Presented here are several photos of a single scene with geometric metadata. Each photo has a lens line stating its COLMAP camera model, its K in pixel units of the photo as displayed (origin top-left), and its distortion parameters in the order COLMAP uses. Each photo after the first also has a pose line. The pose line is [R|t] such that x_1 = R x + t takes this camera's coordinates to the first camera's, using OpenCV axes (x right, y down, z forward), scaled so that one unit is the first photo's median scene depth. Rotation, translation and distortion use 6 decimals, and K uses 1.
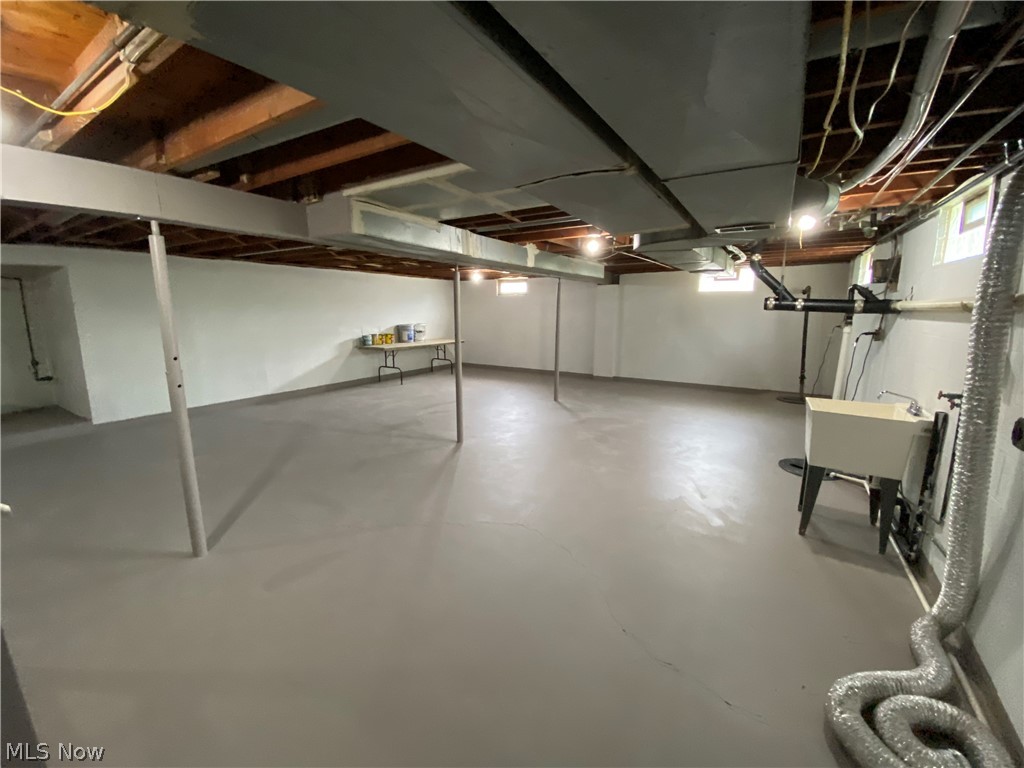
lens RADIAL K [[422.5, 0, 514.3], [0, 422.5, 381.1], [0, 0, 1]] dist [-0.001444, -0.000348]
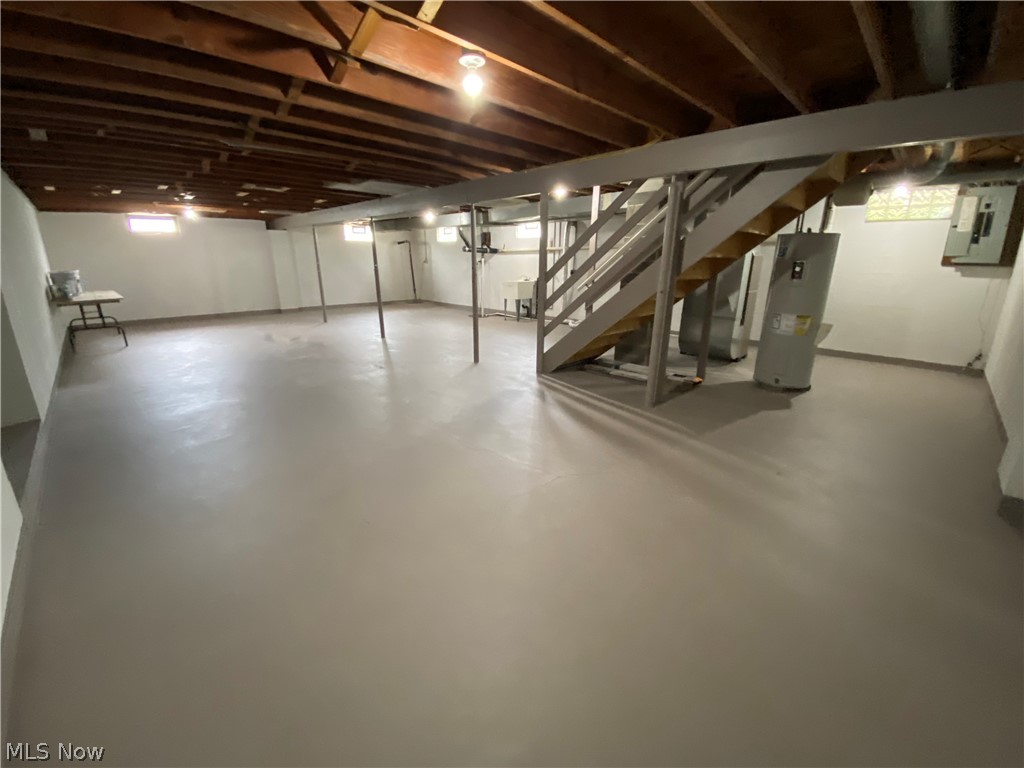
lens RADIAL K [[422.5, 0, 514.3], [0, 422.5, 381.1], [0, 0, 1]] dist [-0.001444, -0.000348]
pose [[0.225318, -0.277100, 0.934049, -0.829375], [0.161252, 0.956086, 0.244739, -0.005526], [-0.960848, 0.095473, 0.260107, 0.089680]]
